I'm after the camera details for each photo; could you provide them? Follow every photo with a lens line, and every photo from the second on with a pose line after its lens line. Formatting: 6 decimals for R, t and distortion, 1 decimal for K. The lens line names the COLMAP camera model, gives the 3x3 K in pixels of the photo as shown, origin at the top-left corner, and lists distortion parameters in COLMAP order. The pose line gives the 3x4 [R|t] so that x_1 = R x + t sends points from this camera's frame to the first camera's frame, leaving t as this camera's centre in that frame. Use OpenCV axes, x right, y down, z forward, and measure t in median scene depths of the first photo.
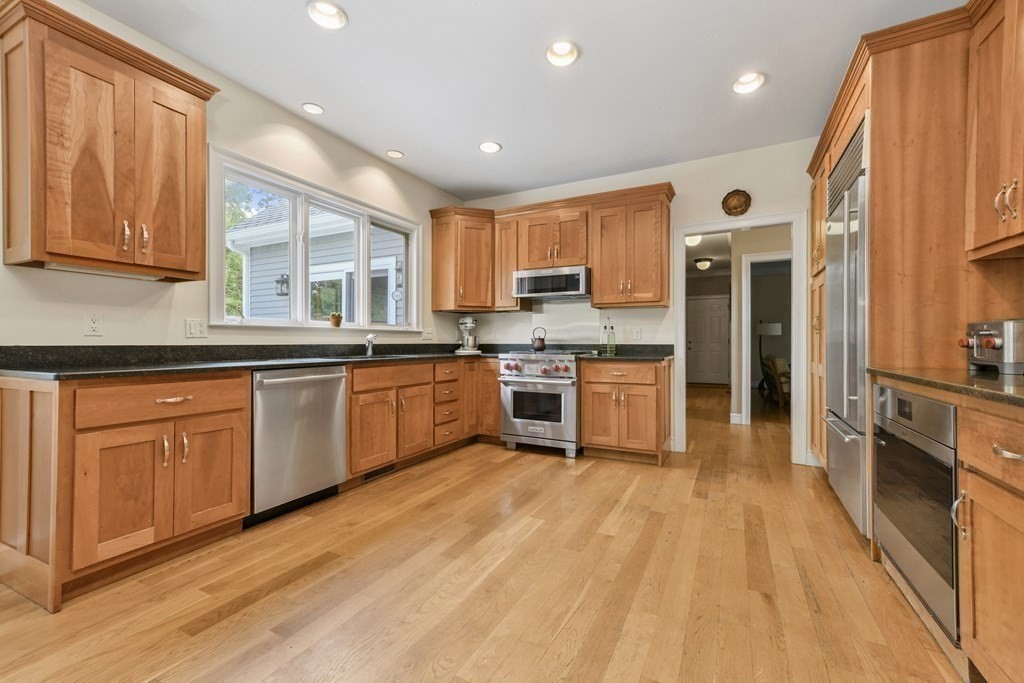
lens RADIAL K [[422.3, 0, 518.3], [0, 422.3, 344.8], [0, 0, 1]] dist [0.003190, 0.000816]
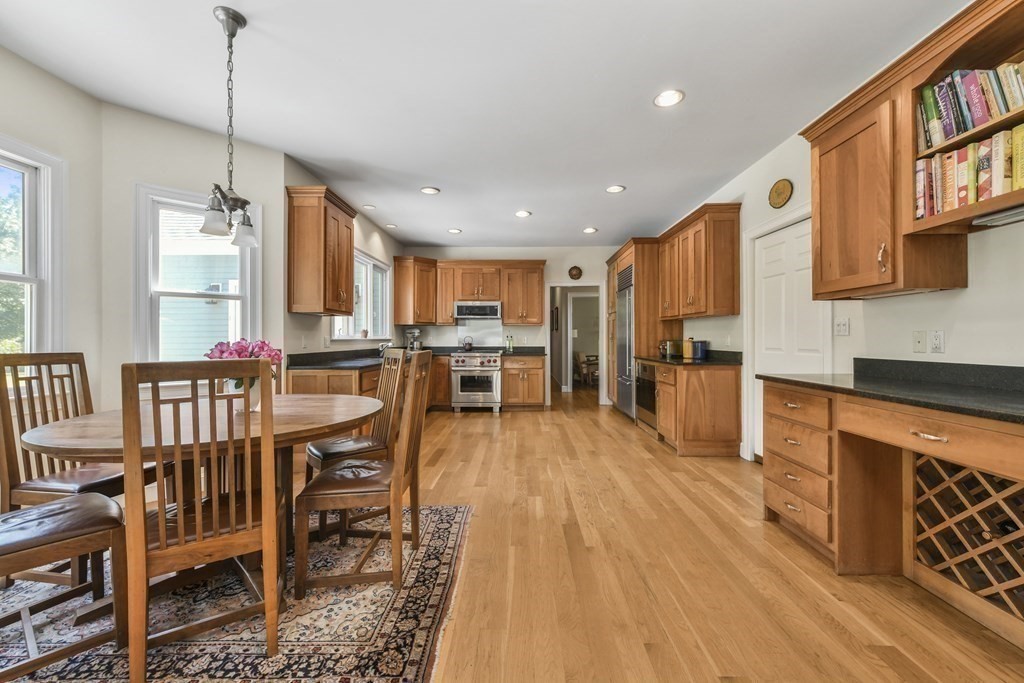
lens RADIAL K [[422.3, 0, 512.1], [0, 422.3, 338.7], [0, 0, 1]] dist [0.003190, 0.000816]
pose [[0.900037, -0.002379, 0.435807, -0.563501], [0.005528, 0.999967, -0.005959, -0.024541], [-0.435778, 0.007773, 0.900021, -0.585891]]
